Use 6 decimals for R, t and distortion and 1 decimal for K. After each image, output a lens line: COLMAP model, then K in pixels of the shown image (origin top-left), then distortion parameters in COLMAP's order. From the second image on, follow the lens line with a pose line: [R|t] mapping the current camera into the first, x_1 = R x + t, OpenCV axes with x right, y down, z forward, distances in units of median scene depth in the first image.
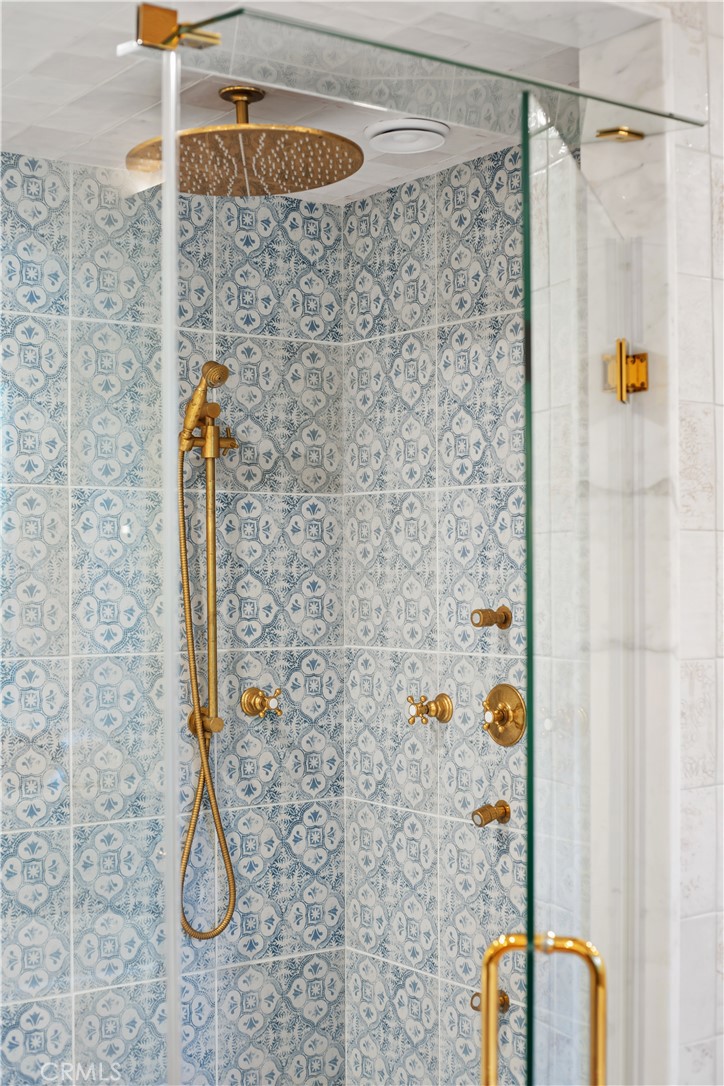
lens RADIAL K [[1576.8, 0, 362.0], [0, 1576.8, 543.0], [0, 0, 1]] dist [-0.115027, -0.019630]
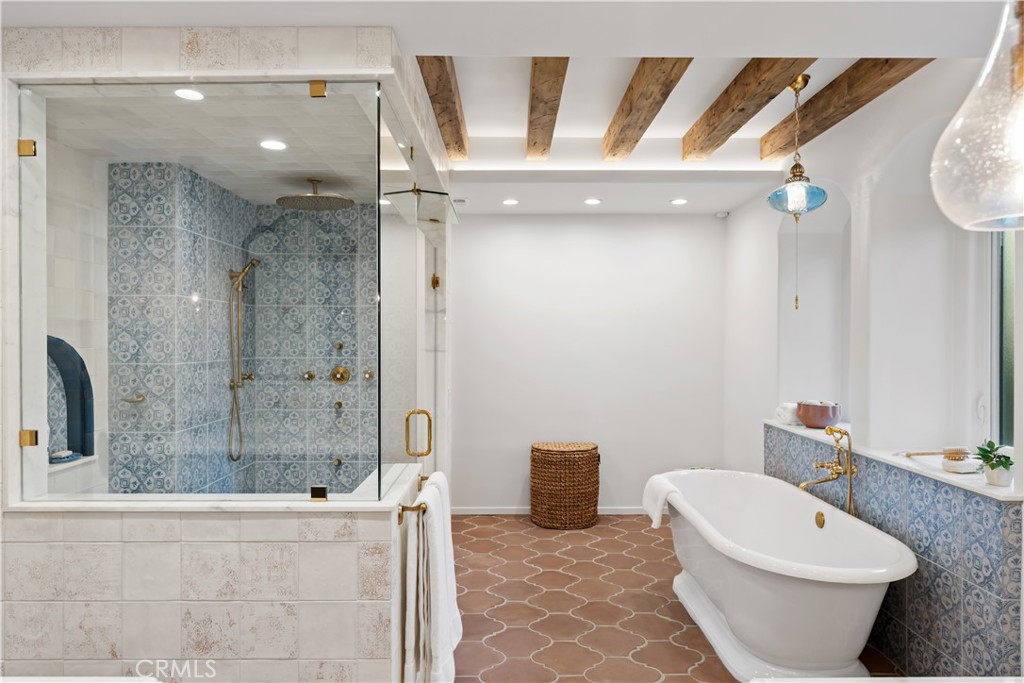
lens RADIAL K [[644.5, 0, 512.0], [0, 644.5, 341.5], [0, 0, 1]] dist [0.004457, 0.000433]
pose [[0.578870, -0.000727, 0.815419, -0.792833], [-0.016754, 0.999778, 0.012785, 0.013979], [-0.815247, -0.021063, 0.578730, -0.081787]]
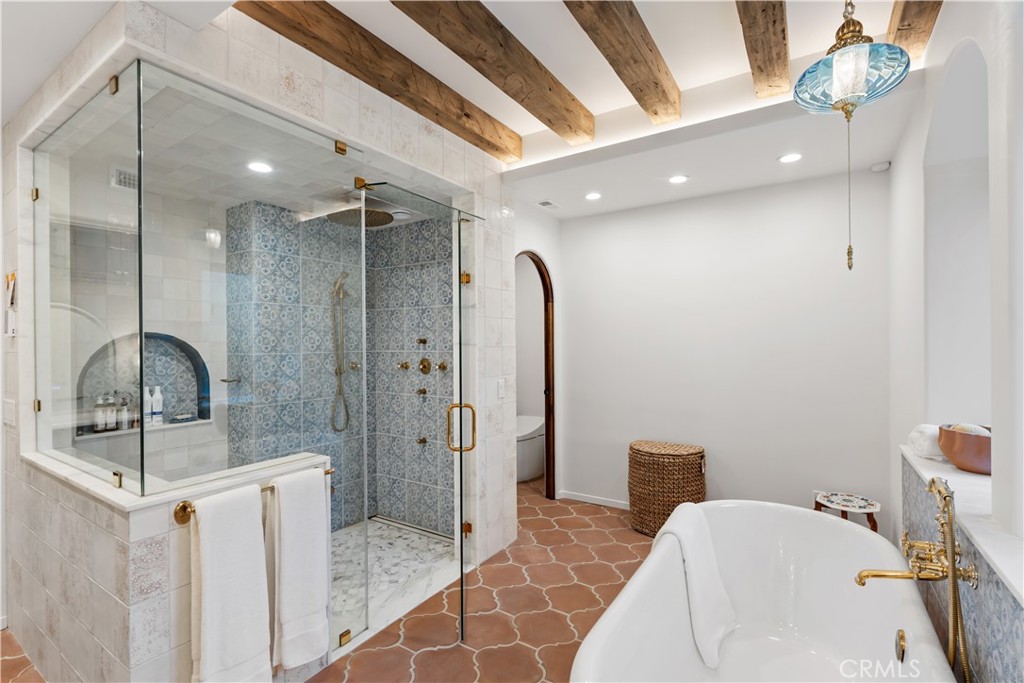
lens RADIAL K [[464.9, 0, 512.0], [0, 464.9, 341.5], [0, 0, 1]] dist [-0.004351, 0.000019]
pose [[0.932310, -0.003713, 0.361641, -0.121152], [-0.001637, 0.999894, 0.014484, 0.030335], [-0.361657, -0.014095, 0.932205, -0.146234]]
